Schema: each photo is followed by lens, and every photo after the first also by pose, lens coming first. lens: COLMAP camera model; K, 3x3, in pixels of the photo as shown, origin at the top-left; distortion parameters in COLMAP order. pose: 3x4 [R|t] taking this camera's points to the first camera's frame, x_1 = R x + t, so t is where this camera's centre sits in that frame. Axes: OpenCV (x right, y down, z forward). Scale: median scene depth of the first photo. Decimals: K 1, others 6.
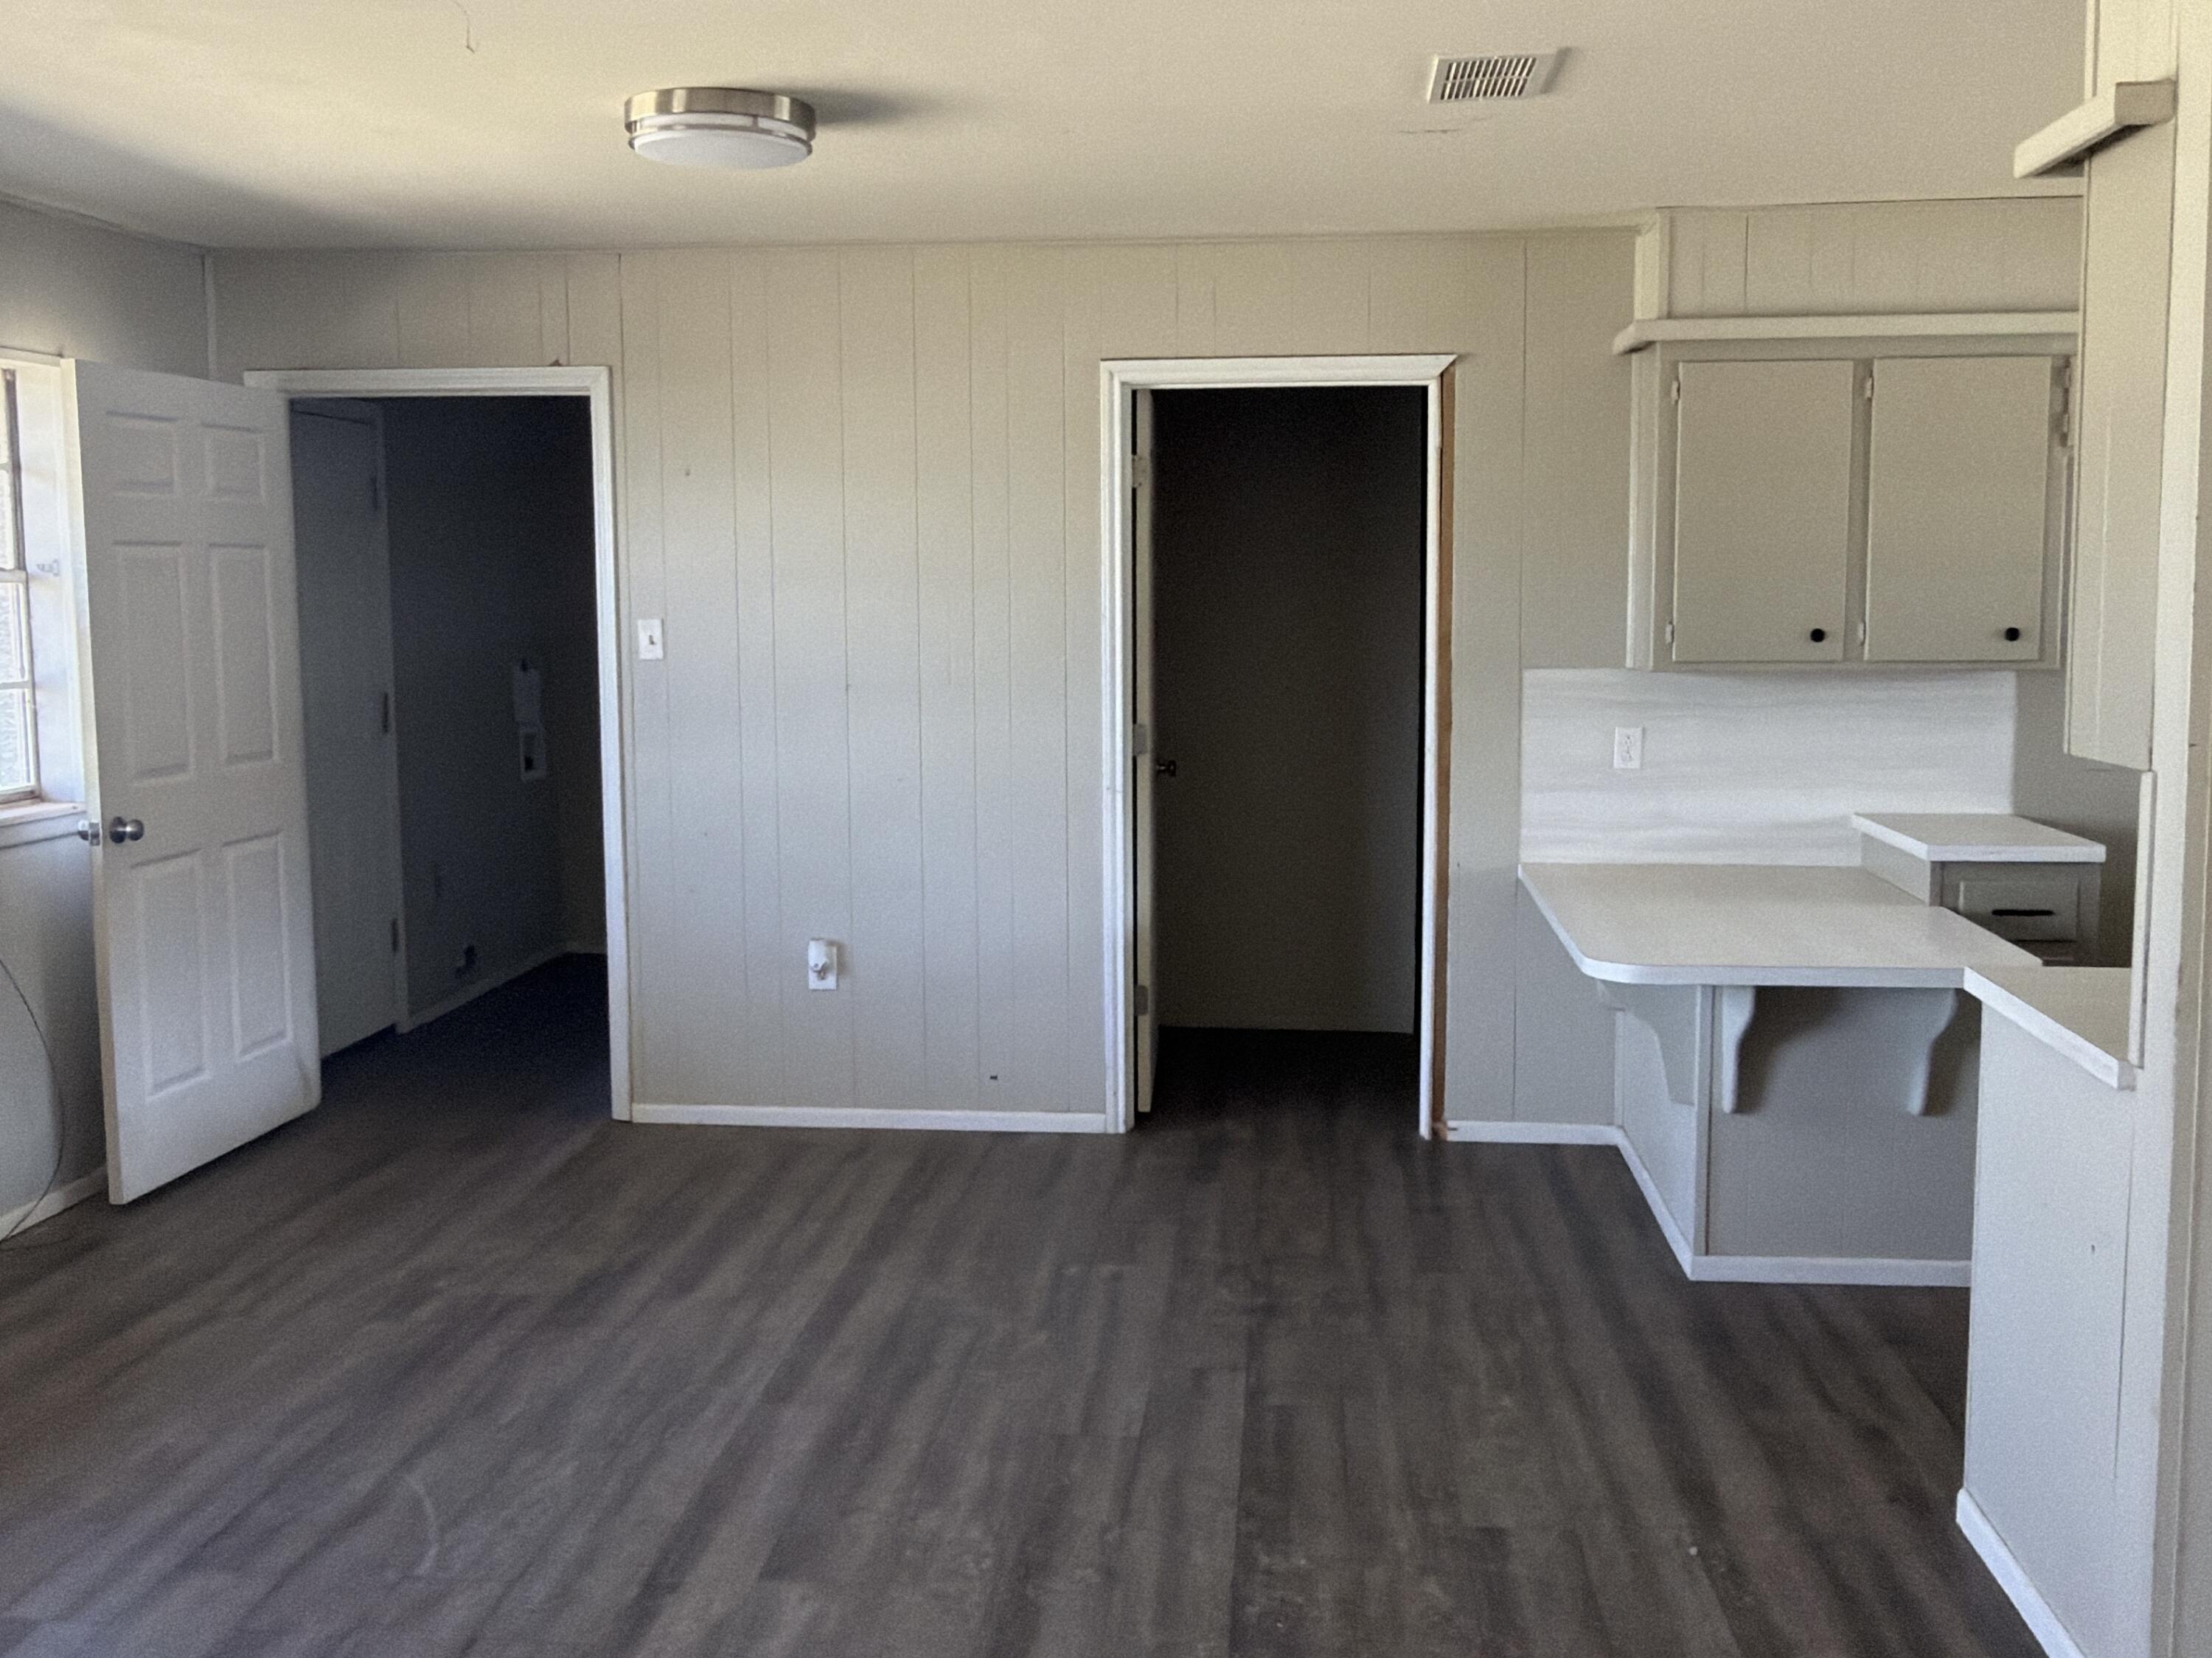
lens RADIAL K [[2166.5, 0, 1106.0], [0, 2166.5, 829.0], [0, 0, 1]] dist [0.005204, 0.000682]
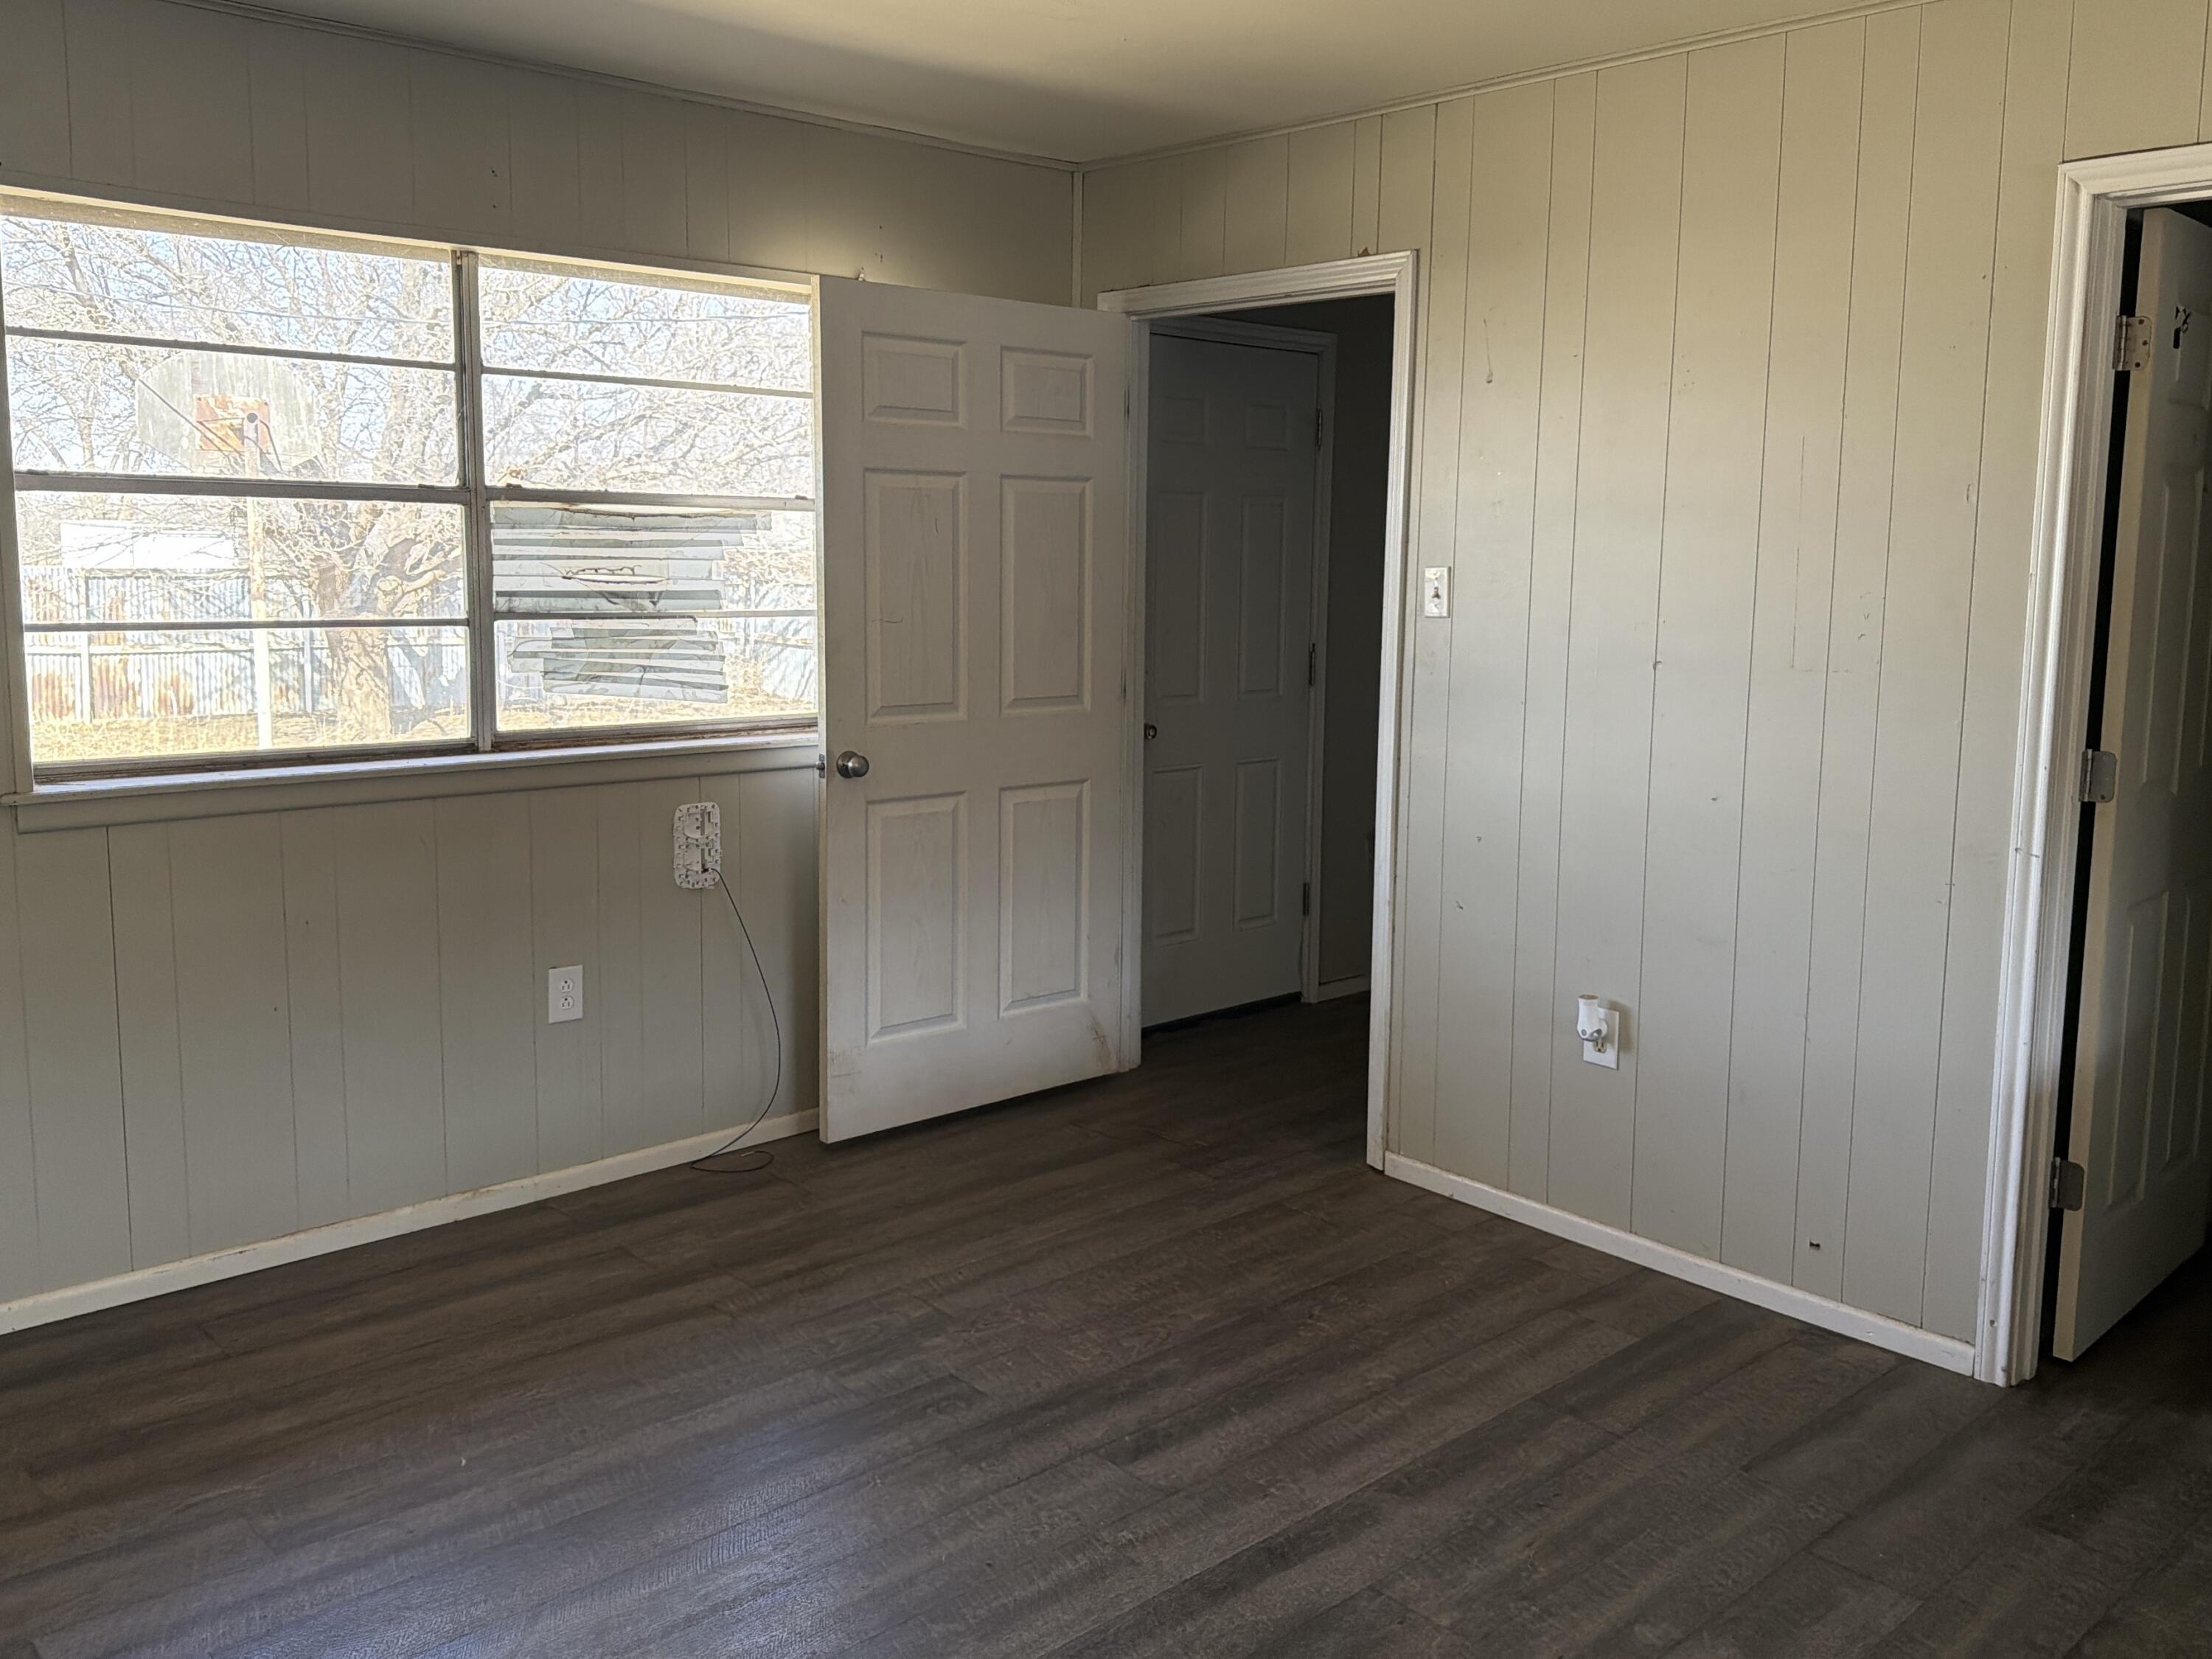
lens RADIAL K [[1824.1, 0, 1103.3], [0, 1824.1, 778.4], [0, 0, 1]] dist [0.121298, -0.204528]
pose [[0.738722, 0.101933, -0.666258, 0.163933], [-0.096419, 0.994313, 0.045217, -0.038442], [0.667078, 0.030837, 0.744349, 0.422782]]
